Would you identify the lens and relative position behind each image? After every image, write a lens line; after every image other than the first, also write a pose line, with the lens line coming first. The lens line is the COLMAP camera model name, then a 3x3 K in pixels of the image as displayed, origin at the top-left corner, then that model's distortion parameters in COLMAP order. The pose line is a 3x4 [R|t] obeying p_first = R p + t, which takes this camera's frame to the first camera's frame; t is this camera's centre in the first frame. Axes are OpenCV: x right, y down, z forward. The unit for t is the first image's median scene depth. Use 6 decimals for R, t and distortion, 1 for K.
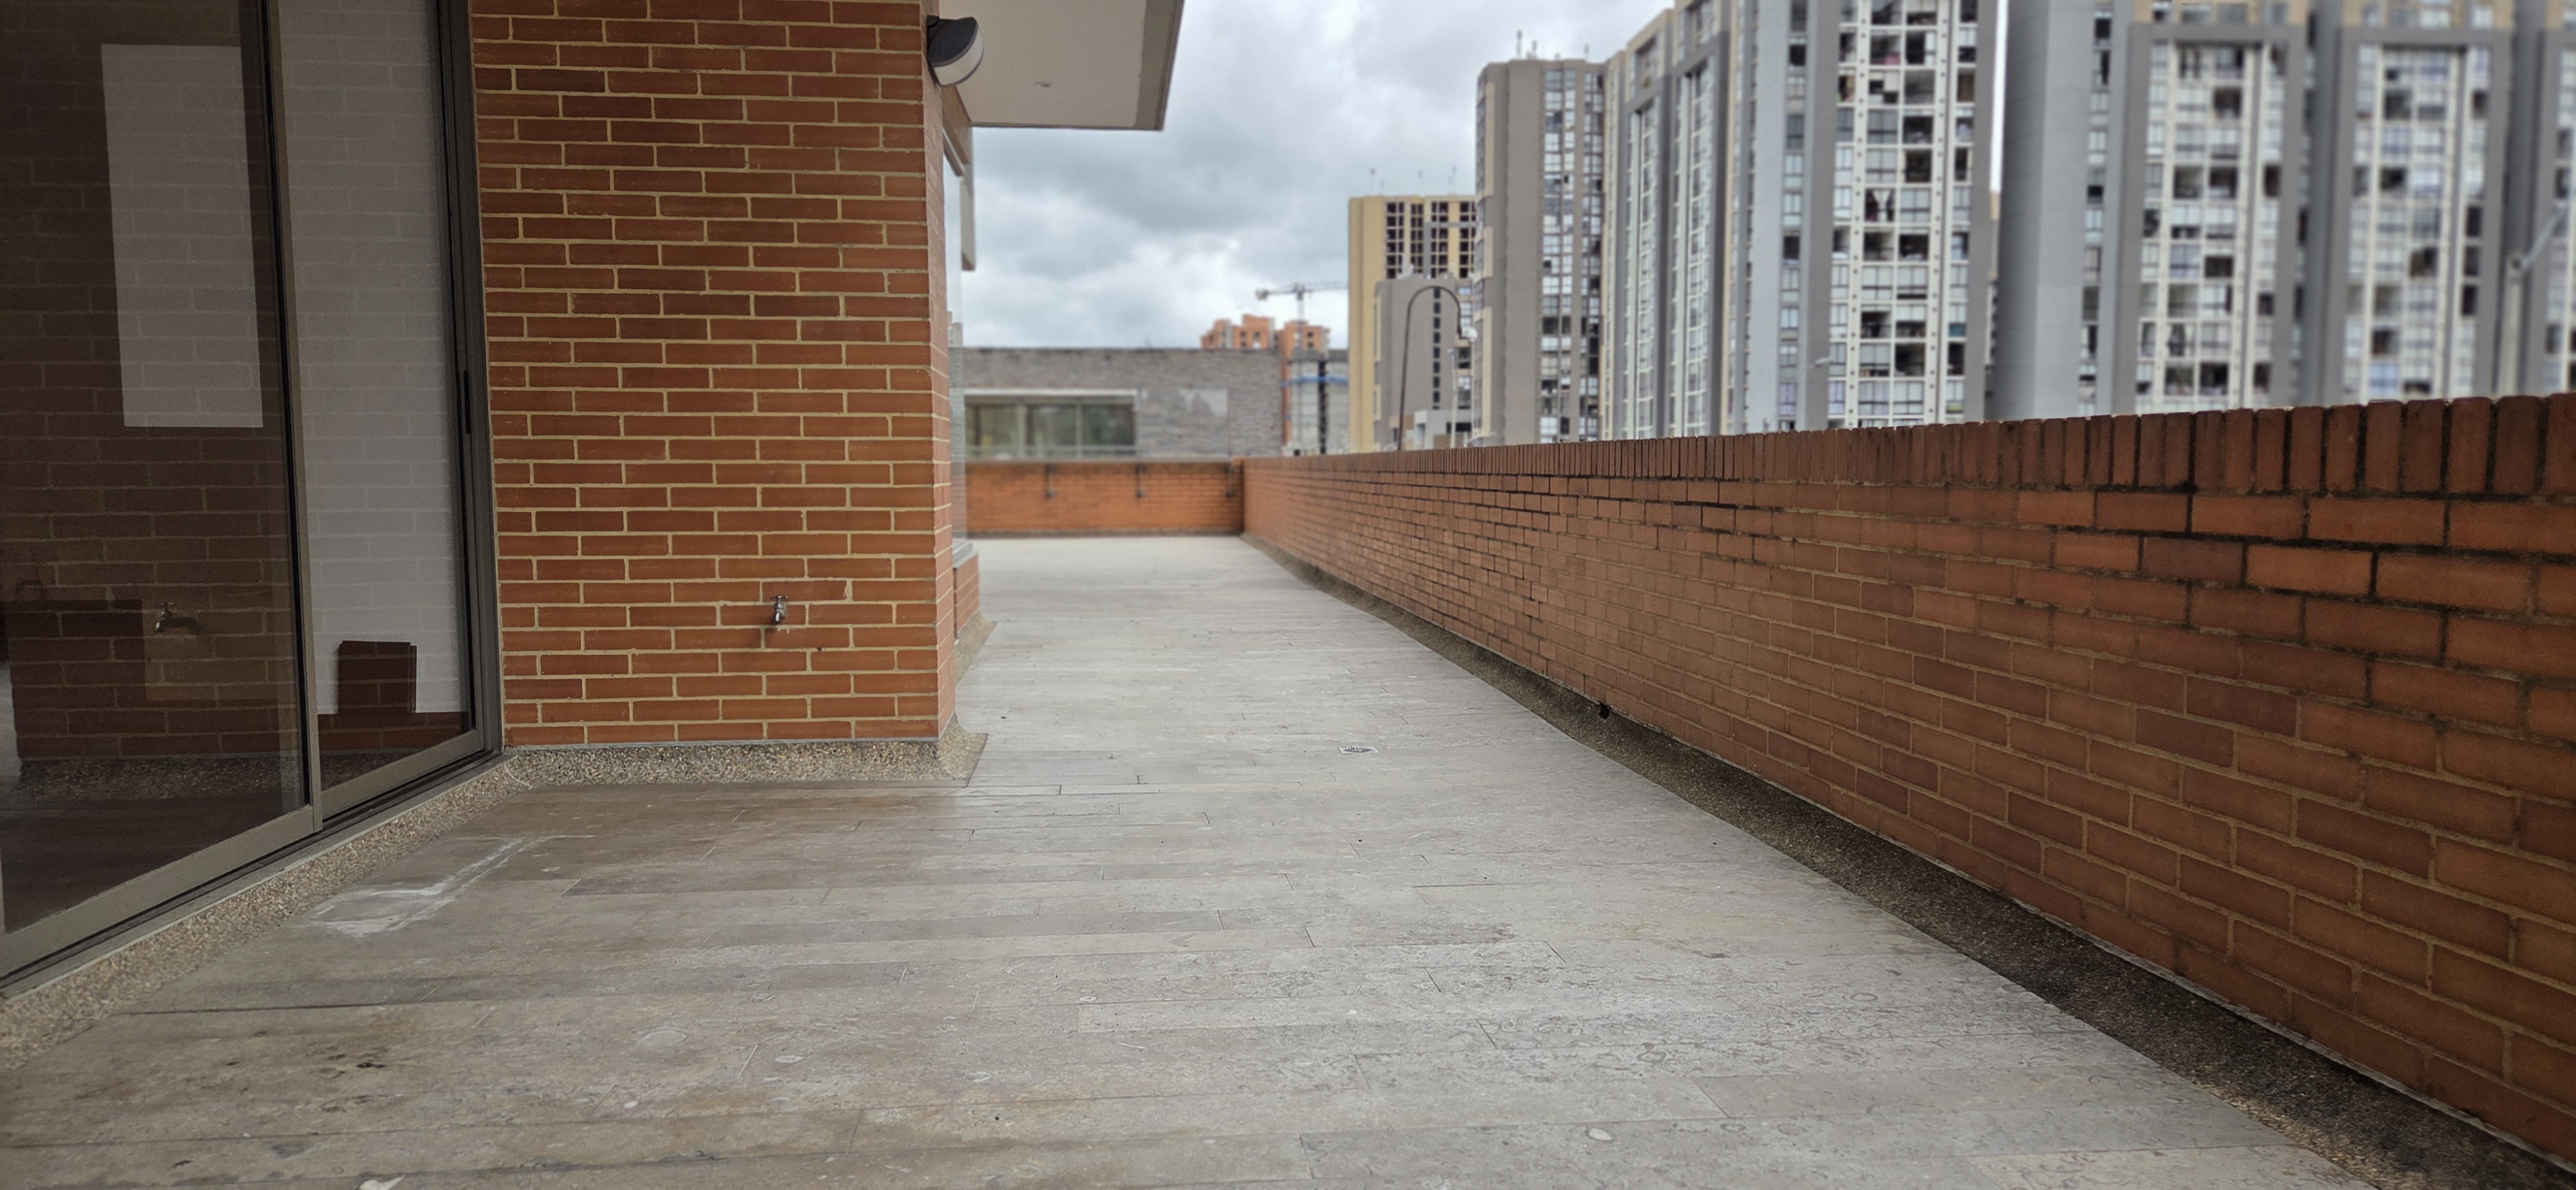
lens RADIAL K [[1724.0, 0, 1288.0], [0, 1724.0, 595.0], [0, 0, 1]] dist [0.084263, -0.081344]
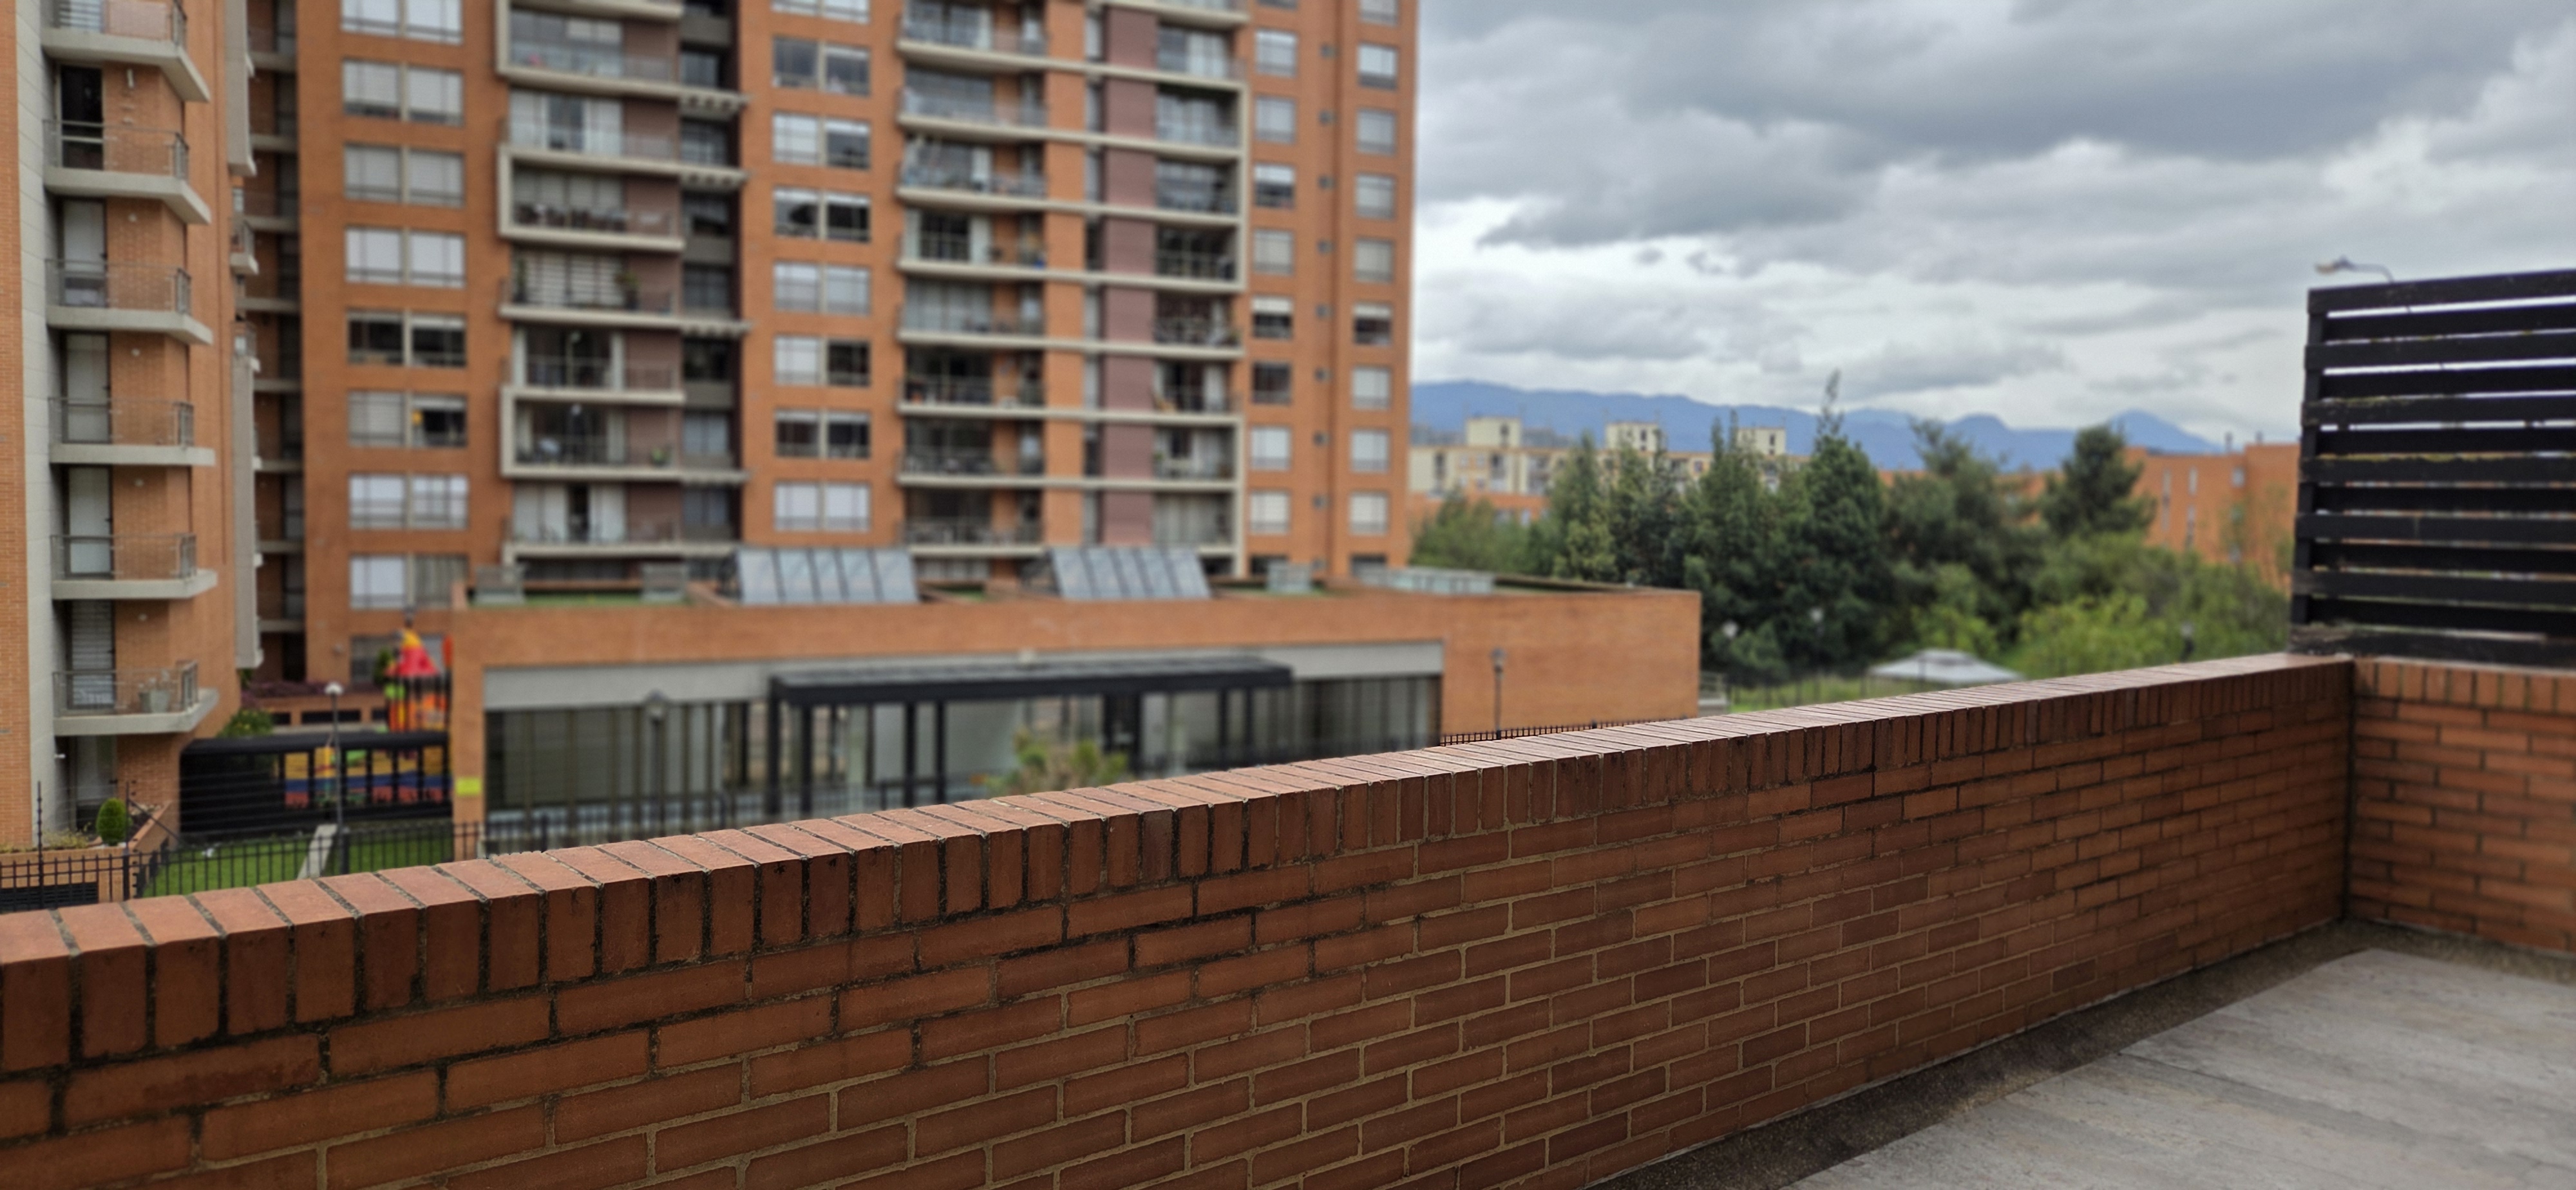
lens RADIAL K [[1724.0, 0, 1288.0], [0, 1724.0, 595.0], [0, 0, 1]] dist [0.084263, -0.081344]
pose [[-0.559164, -0.052704, 0.827380, -0.433903], [0.047880, 0.994259, 0.095693, -0.363692], [-0.827673, 0.093123, -0.553430, 2.138172]]
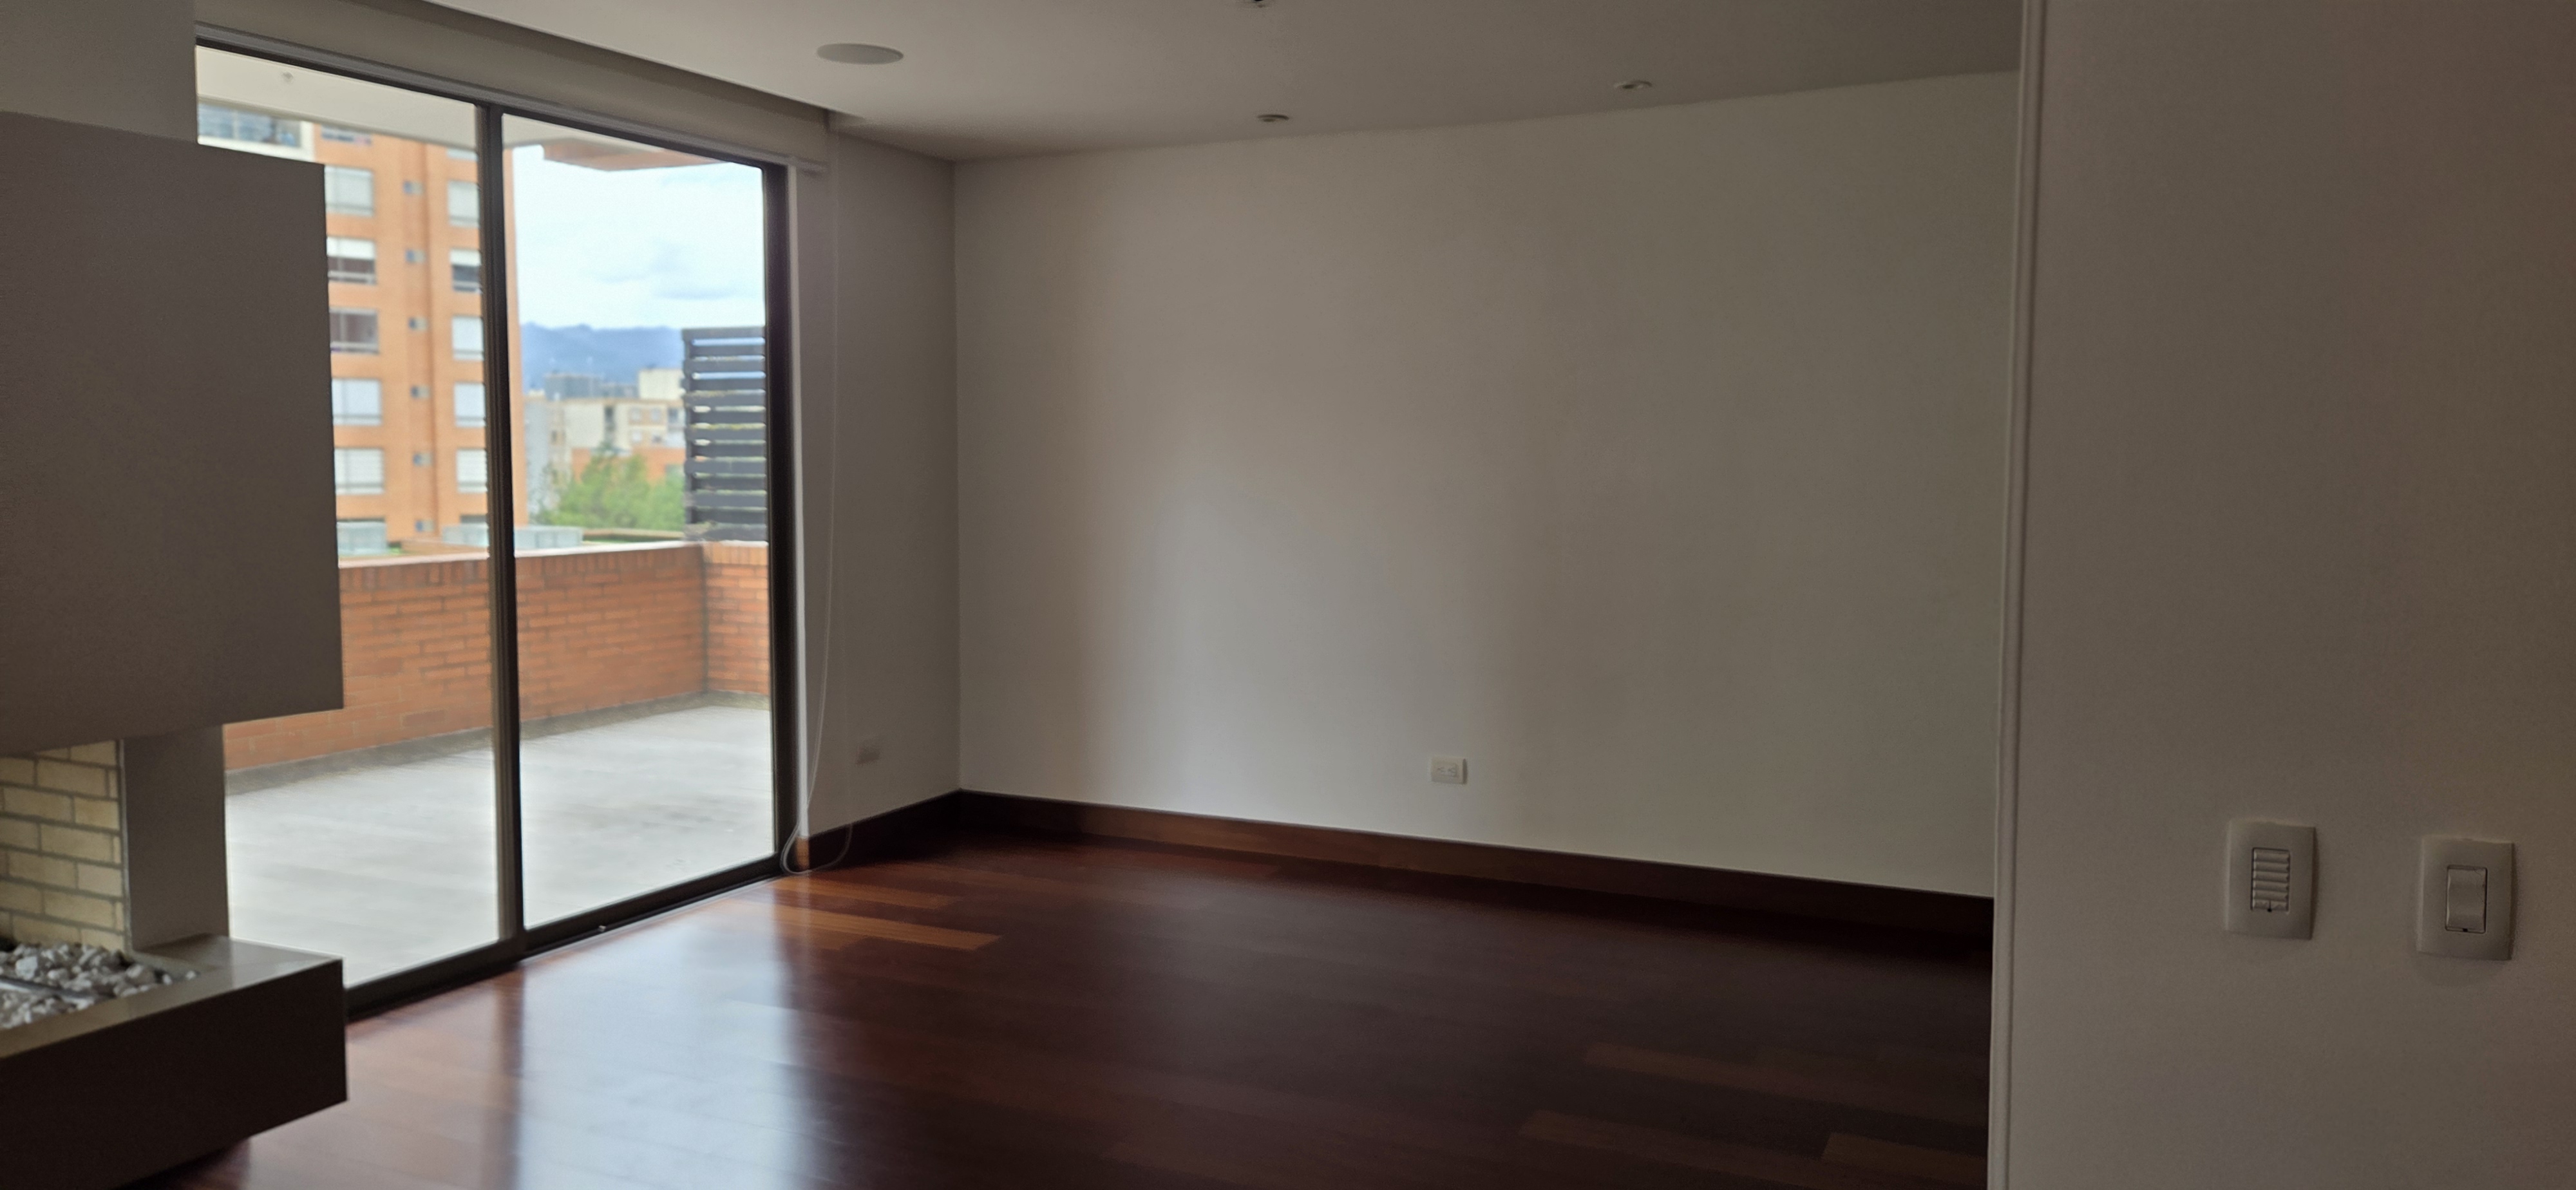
lens RADIAL K [[1724.0, 0, 1288.0], [0, 1724.0, 595.0], [0, 0, 1]] dist [0.084263, -0.081344]
pose [[-0.859266, -0.039041, 0.510037, -2.252843], [0.039146, 0.989141, 0.141663, -0.383041], [-0.510029, 0.141692, -0.848407, 2.382719]]
